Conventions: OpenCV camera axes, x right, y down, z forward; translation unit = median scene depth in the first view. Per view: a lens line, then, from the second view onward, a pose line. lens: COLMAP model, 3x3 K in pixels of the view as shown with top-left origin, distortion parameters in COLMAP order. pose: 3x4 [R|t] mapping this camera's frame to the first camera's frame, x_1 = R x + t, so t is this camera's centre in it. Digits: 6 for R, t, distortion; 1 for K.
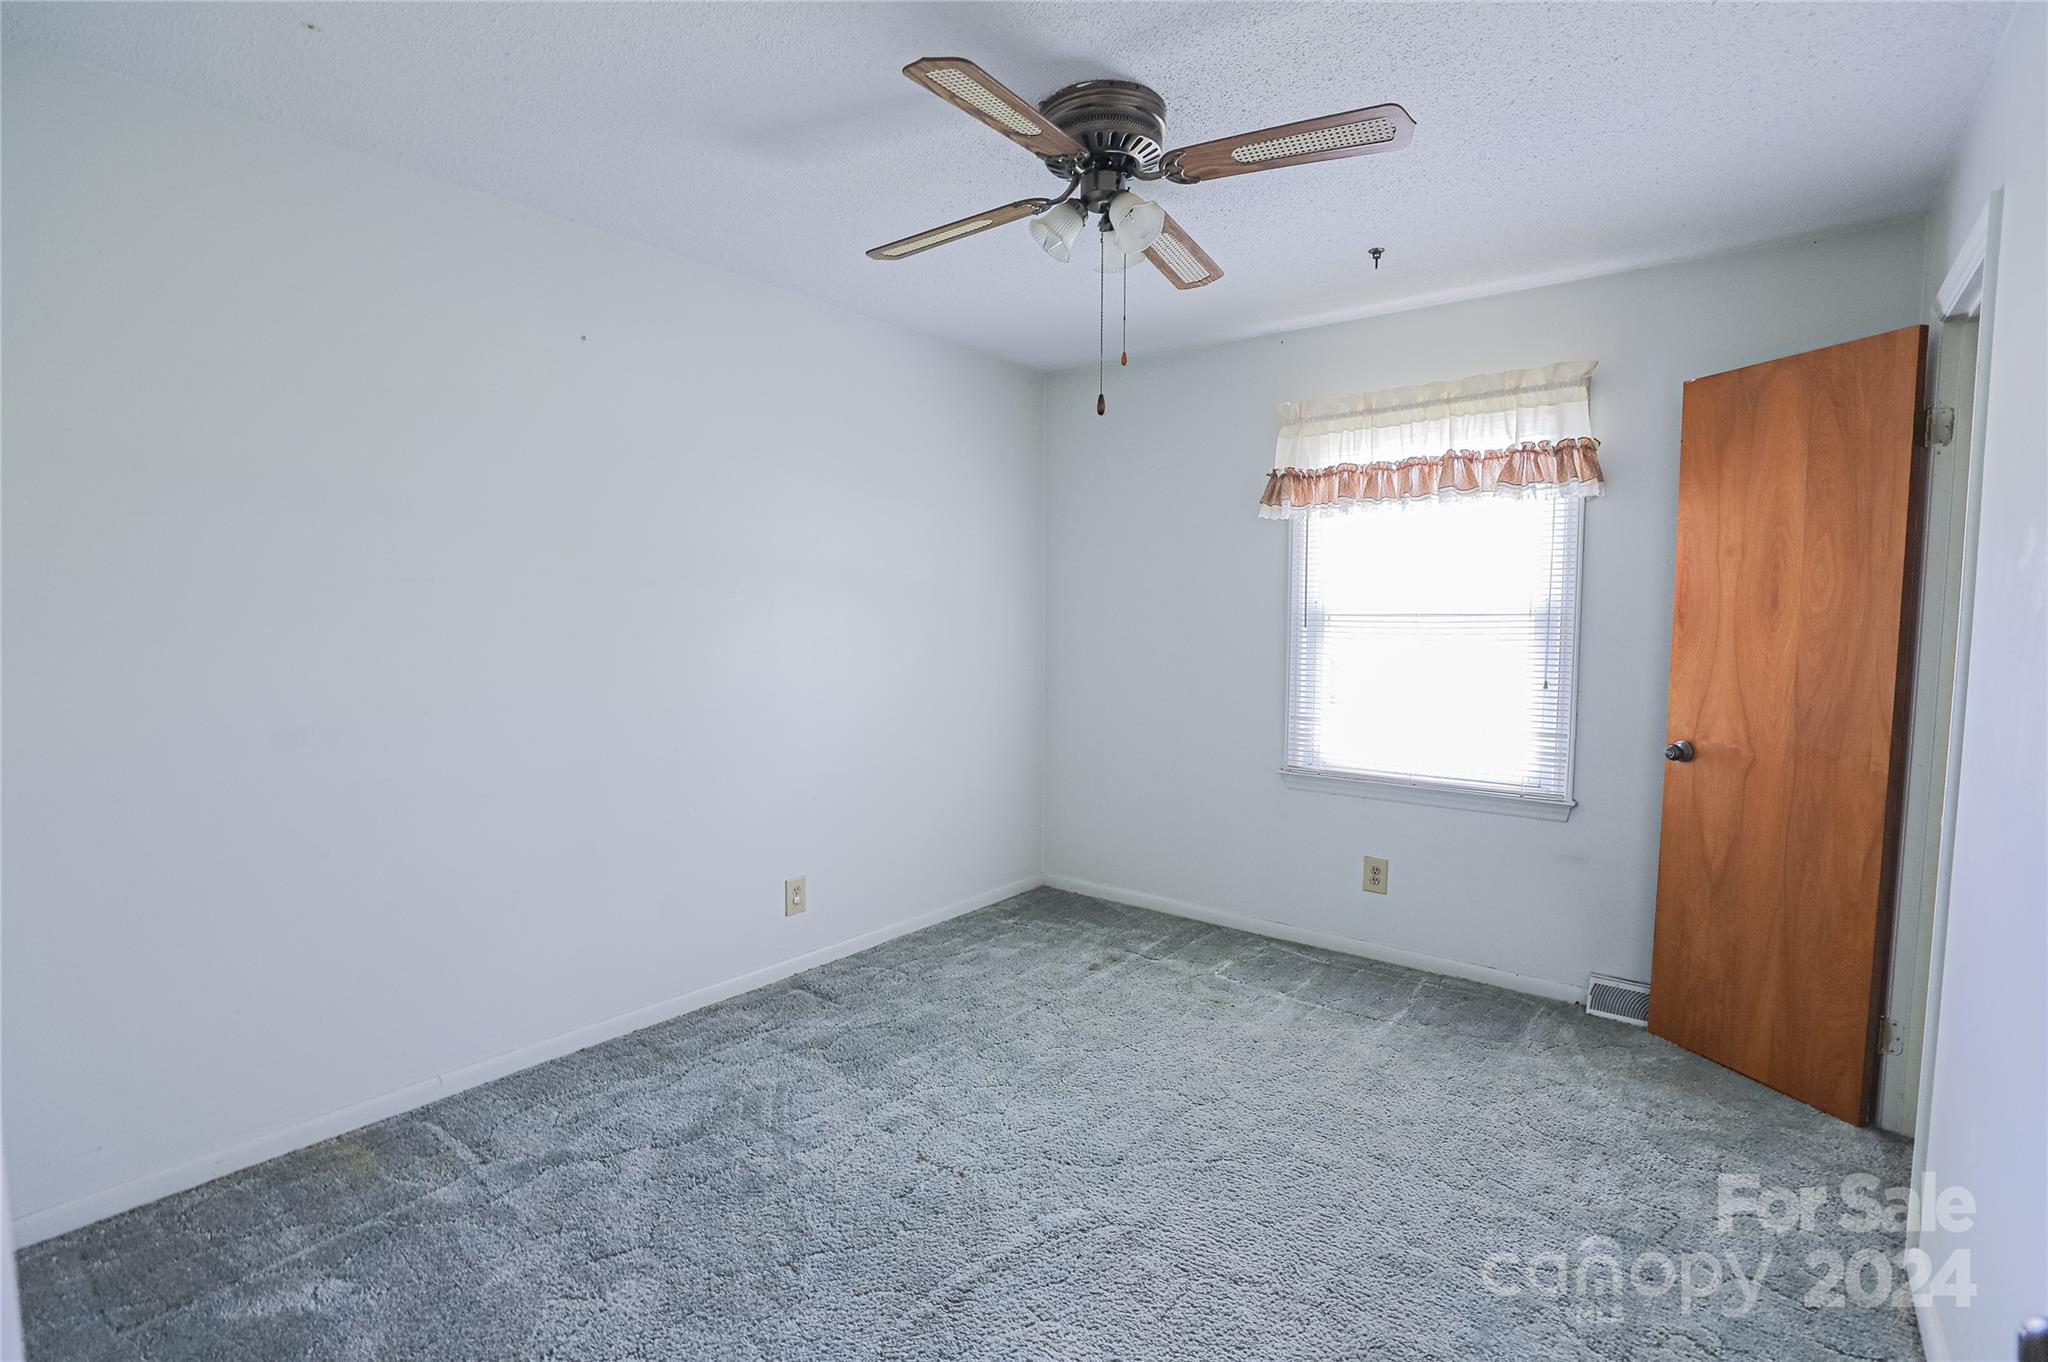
lens RADIAL K [[961.6, 0, 1024.0], [0, 961.6, 681.0], [0, 0, 1]] dist [-0.000304, 0.000098]
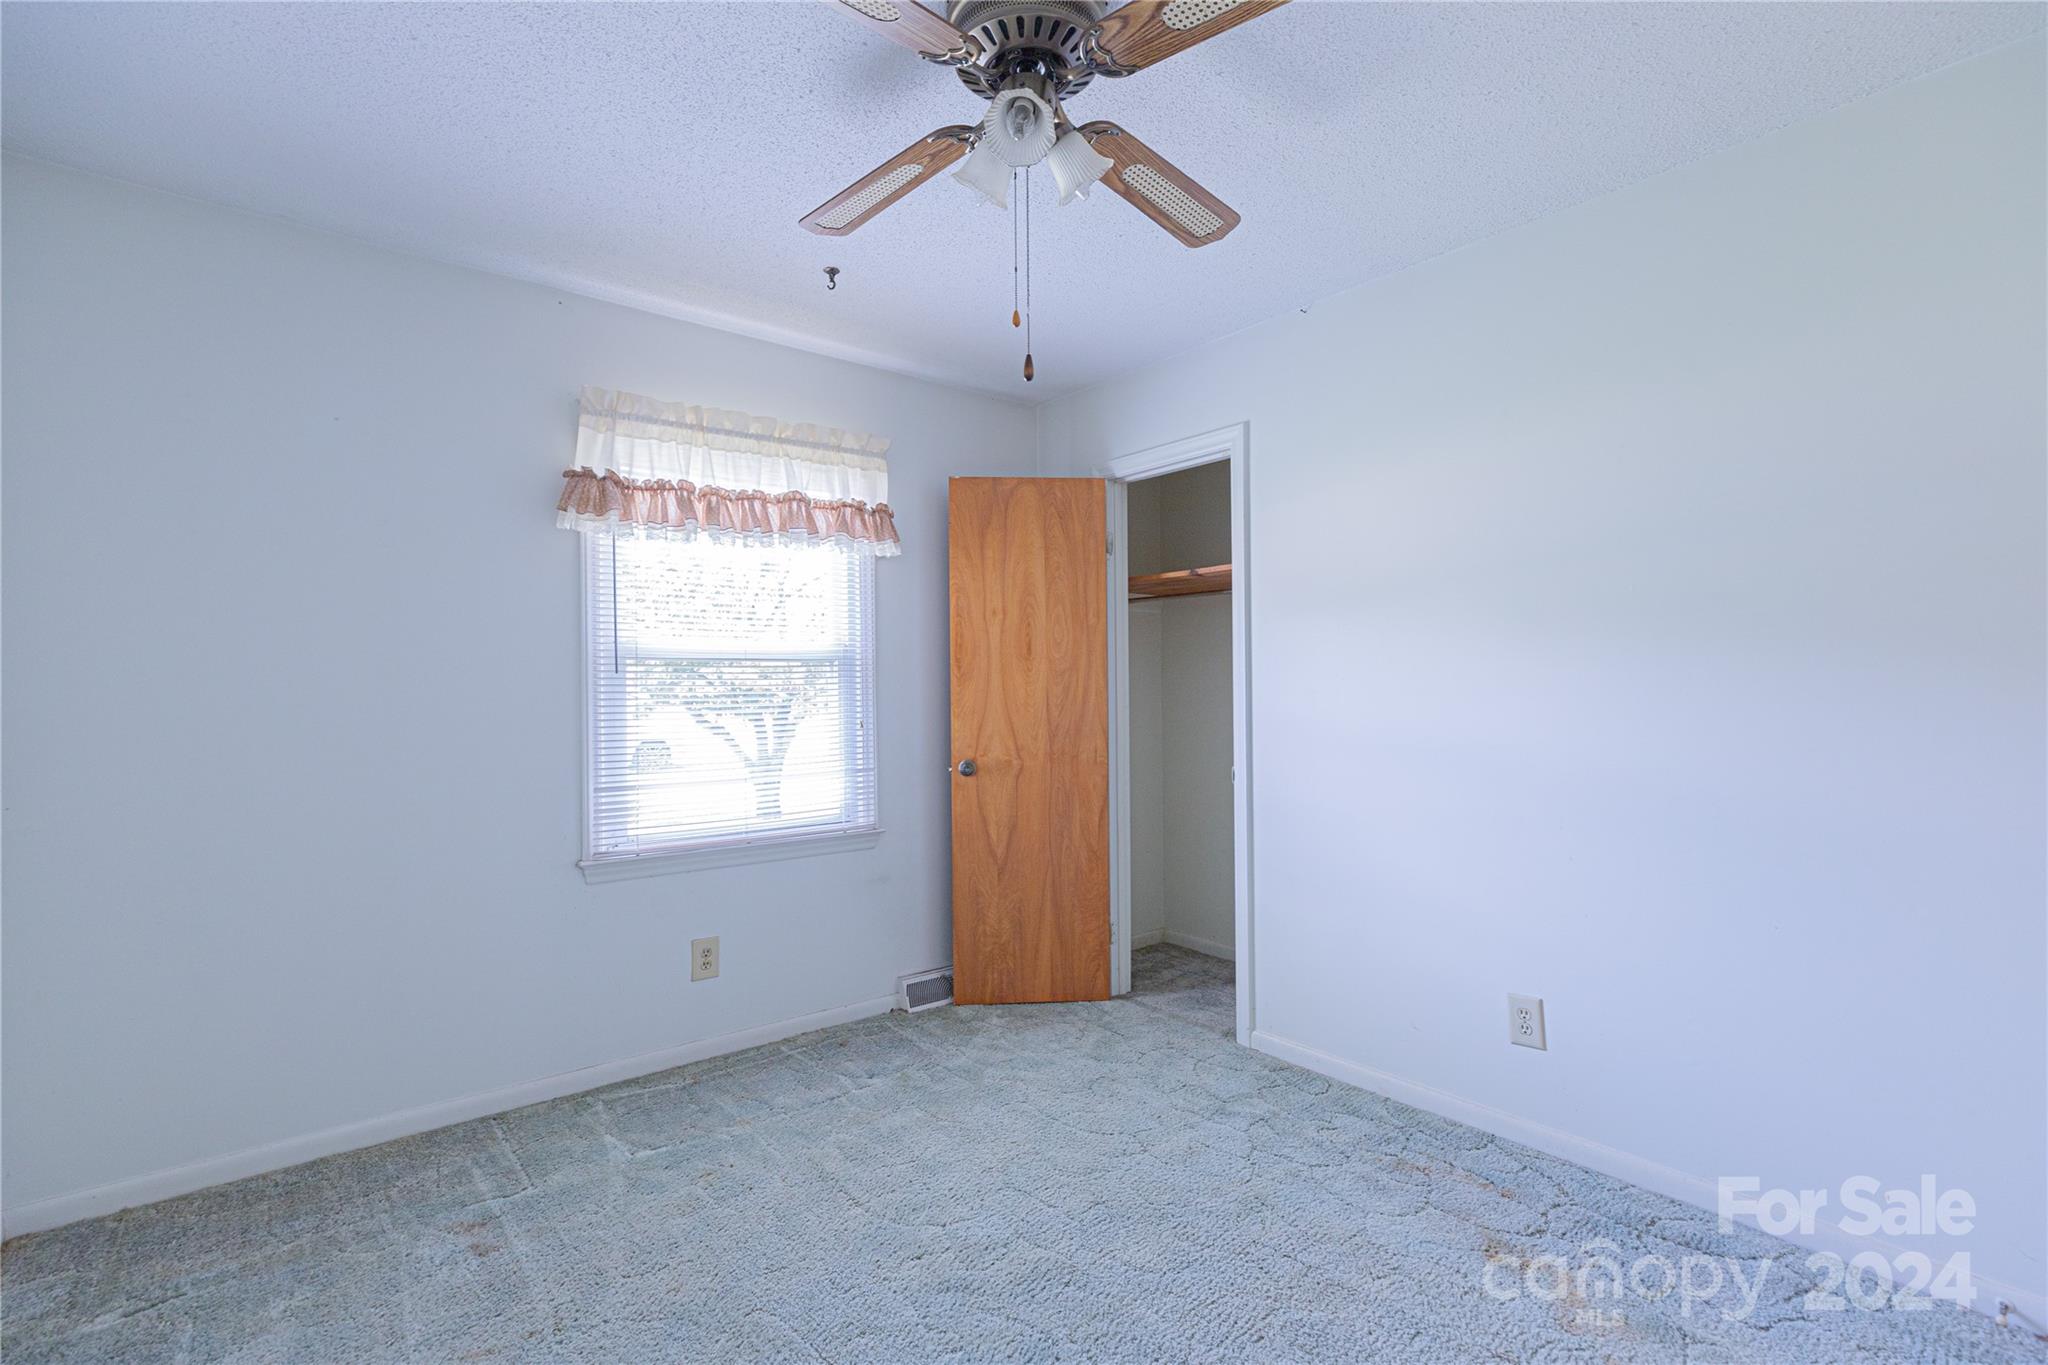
lens RADIAL K [[959.1, 0, 1024.0], [0, 959.1, 682.5], [0, 0, 1]] dist [0.019560, 0.000251]
pose [[0.224376, -0.001526, 0.974502, -0.475546], [0.076069, 0.996975, -0.015953, -0.011760], [-0.971529, 0.077709, 0.223813, 0.582741]]
